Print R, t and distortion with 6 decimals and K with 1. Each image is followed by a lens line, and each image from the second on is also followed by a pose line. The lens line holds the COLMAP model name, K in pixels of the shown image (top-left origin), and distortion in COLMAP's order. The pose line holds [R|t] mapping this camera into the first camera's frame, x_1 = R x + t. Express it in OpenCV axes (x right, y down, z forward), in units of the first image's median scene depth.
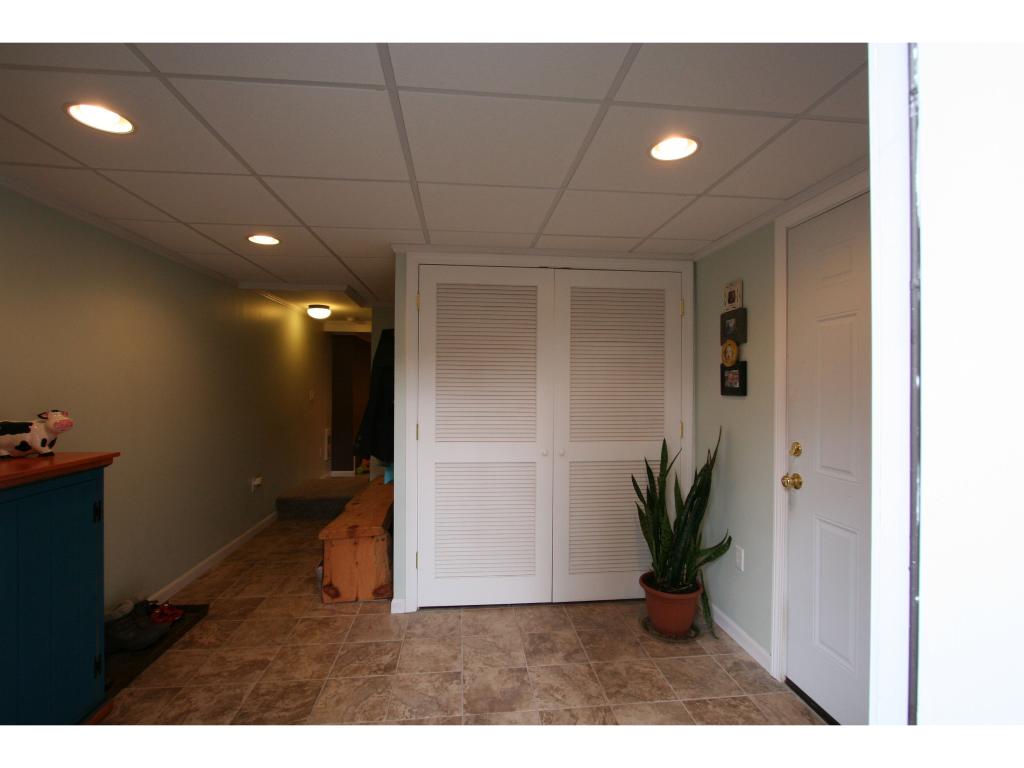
lens RADIAL K [[477.2, 0, 508.0], [0, 477.2, 382.9], [0, 0, 1]] dist [-0.010501, 0.000145]
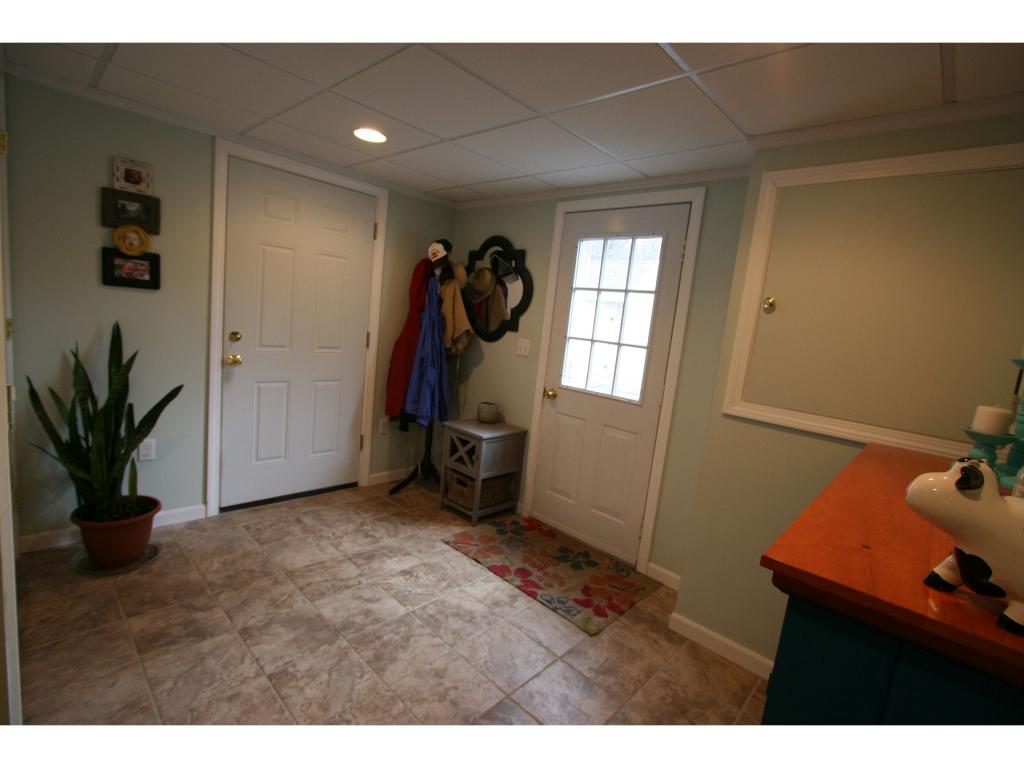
lens RADIAL K [[477.2, 0, 510.8], [0, 477.2, 385.6], [0, 0, 1]] dist [-0.010501, 0.000145]
pose [[-0.655695, -0.171718, 0.735240, -0.774419], [-0.108943, 0.985121, 0.132922, 0.013275], [-0.747125, 0.007057, -0.664646, 1.134673]]
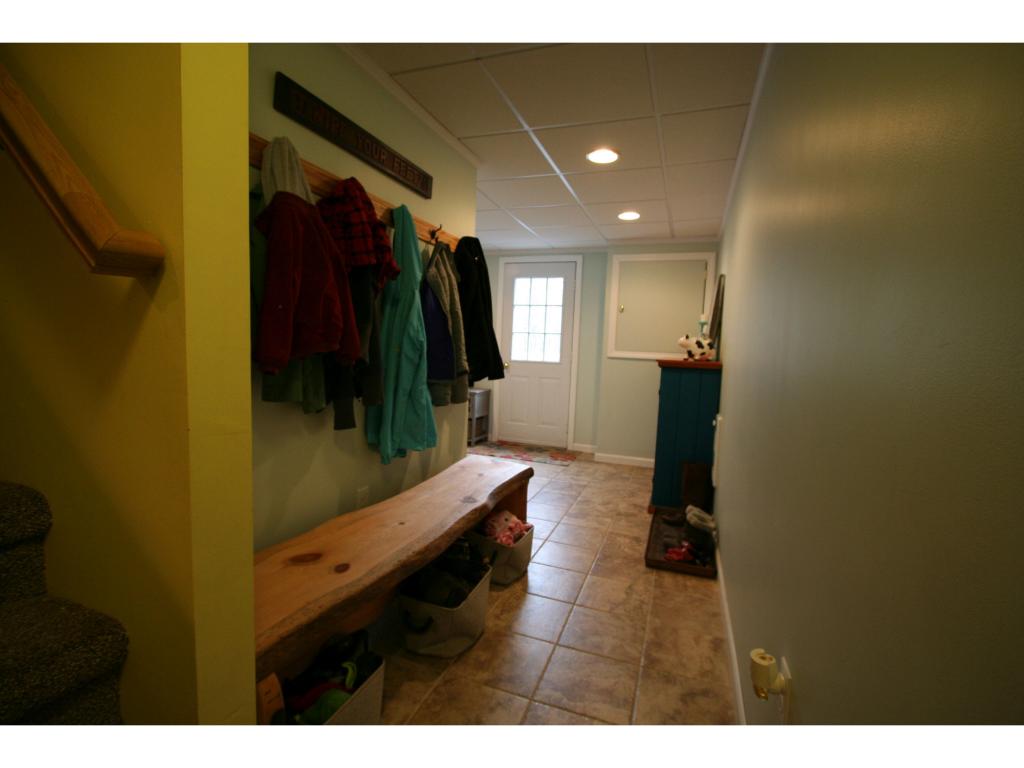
lens RADIAL K [[477.2, 0, 511.4], [0, 477.2, 384.8], [0, 0, 1]] dist [-0.010501, 0.000145]
pose [[-0.900754, -0.068032, 0.428969, -0.894559], [-0.039520, 0.996397, 0.075038, 0.114449], [-0.432528, 0.050638, -0.900197, 2.201448]]
